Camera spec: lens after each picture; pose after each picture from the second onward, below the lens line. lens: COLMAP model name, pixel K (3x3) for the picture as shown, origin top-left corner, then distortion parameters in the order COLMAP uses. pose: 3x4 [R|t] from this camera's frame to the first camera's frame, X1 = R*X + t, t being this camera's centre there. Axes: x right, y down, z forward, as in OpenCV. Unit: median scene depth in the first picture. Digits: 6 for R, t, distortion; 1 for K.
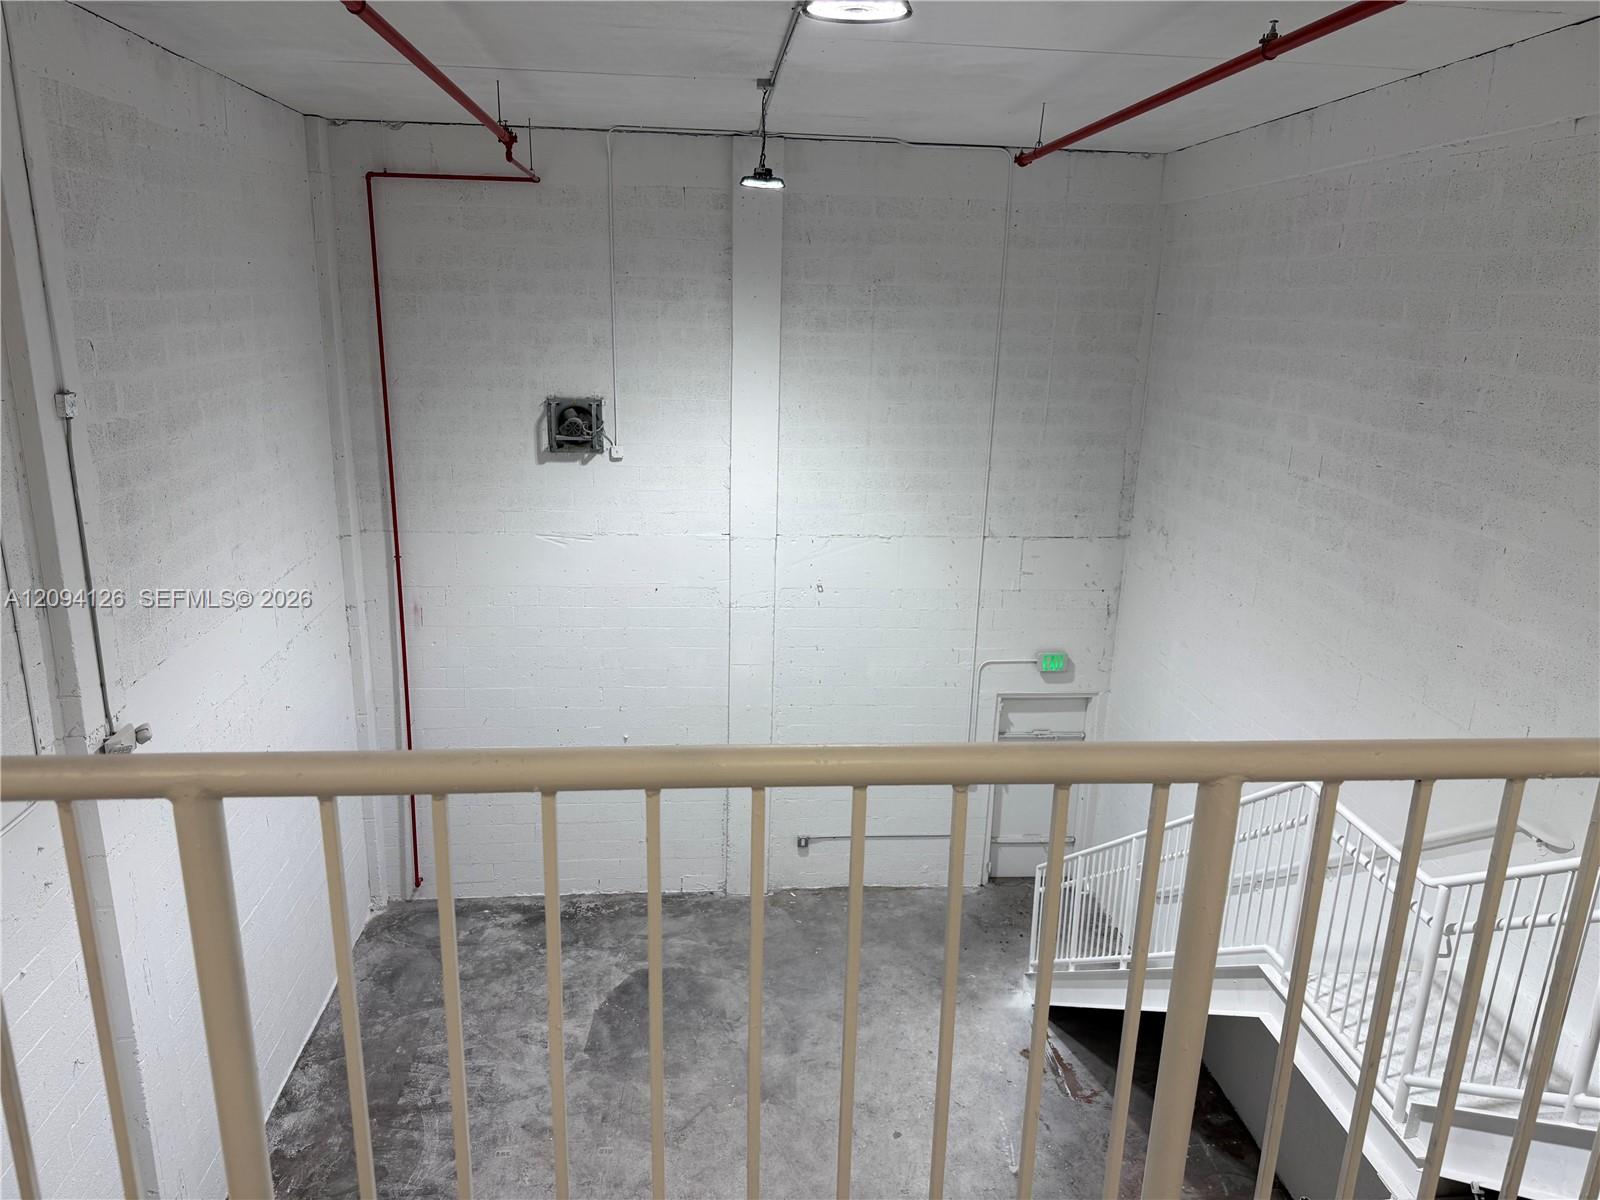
lens RADIAL K [[1135.6, 0, 828.3], [0, 1135.6, 631.4], [0, 0, 1]] dist [0.043329, -0.034731]
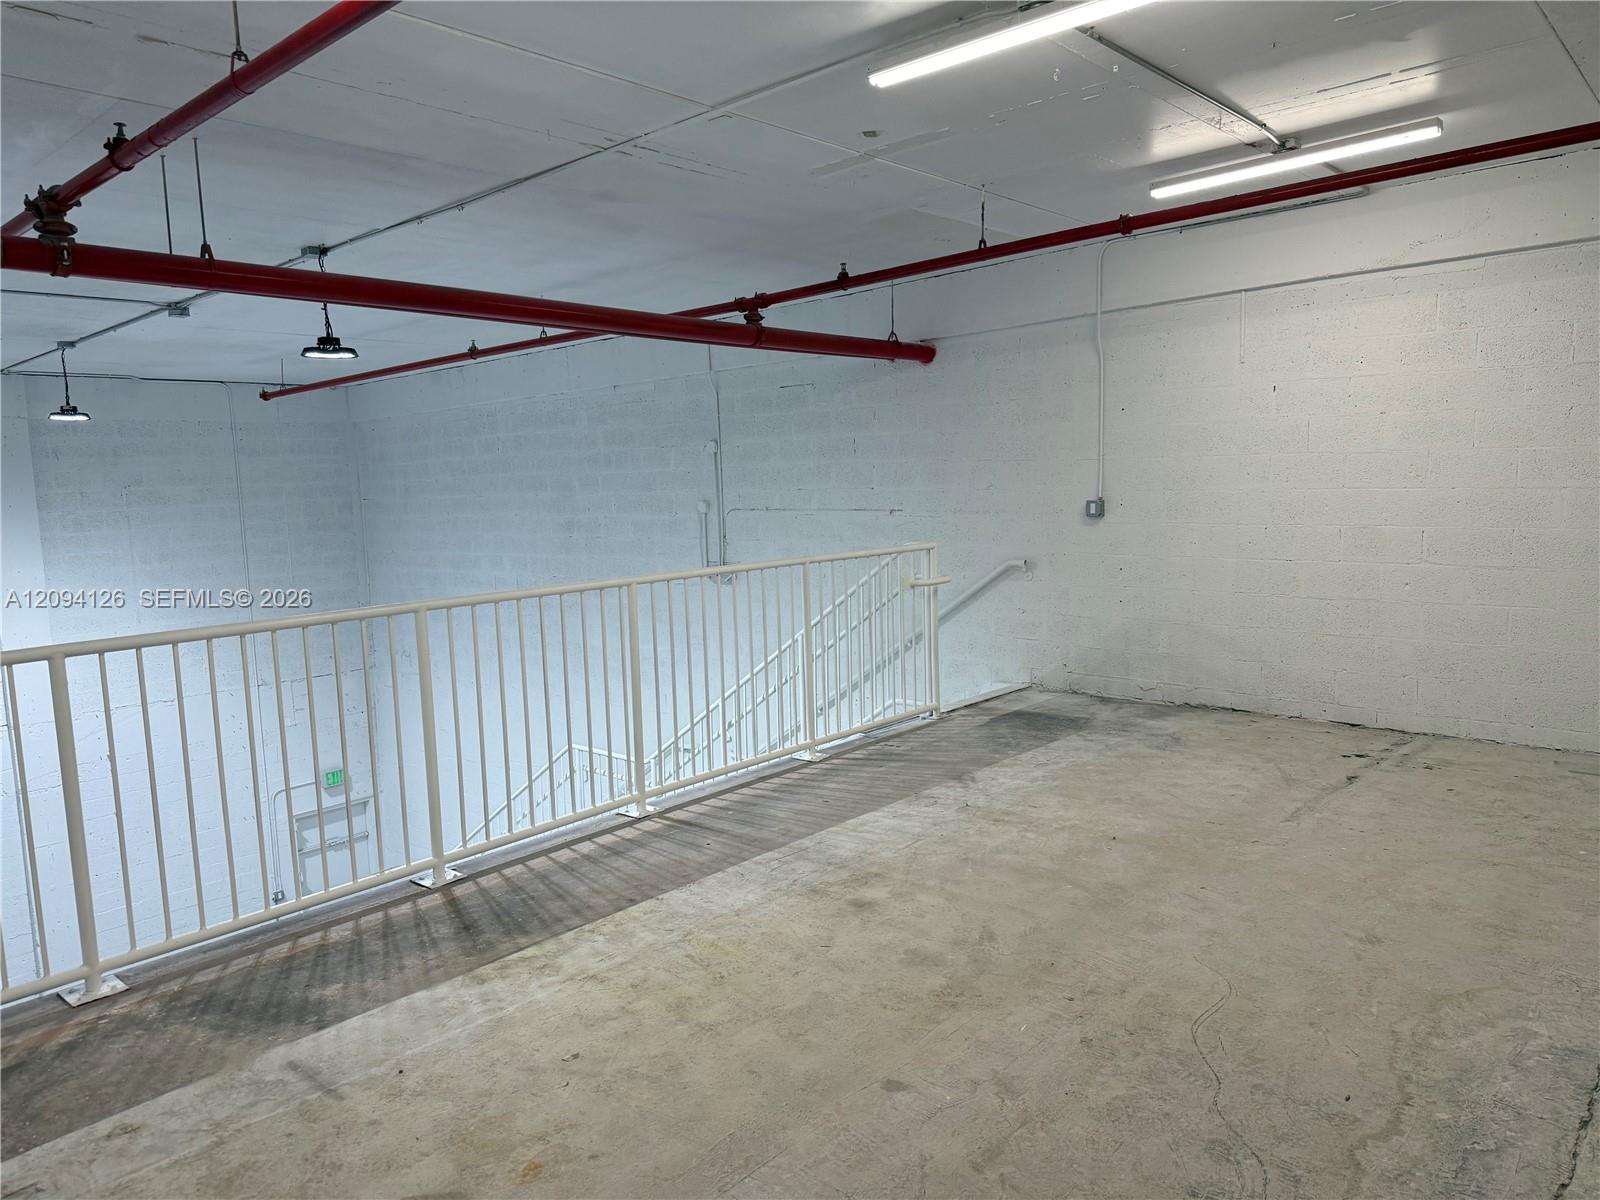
lens RADIAL K [[1135.6, 0, 801.6], [0, 1135.6, 602.3], [0, 0, 1]] dist [0.043329, -0.034731]
pose [[0.744567, -0.126536, 0.655445, -0.235935], [0.244050, 0.965499, -0.090841, 0.090164], [-0.621337, 0.227598, 0.749760, -0.310852]]
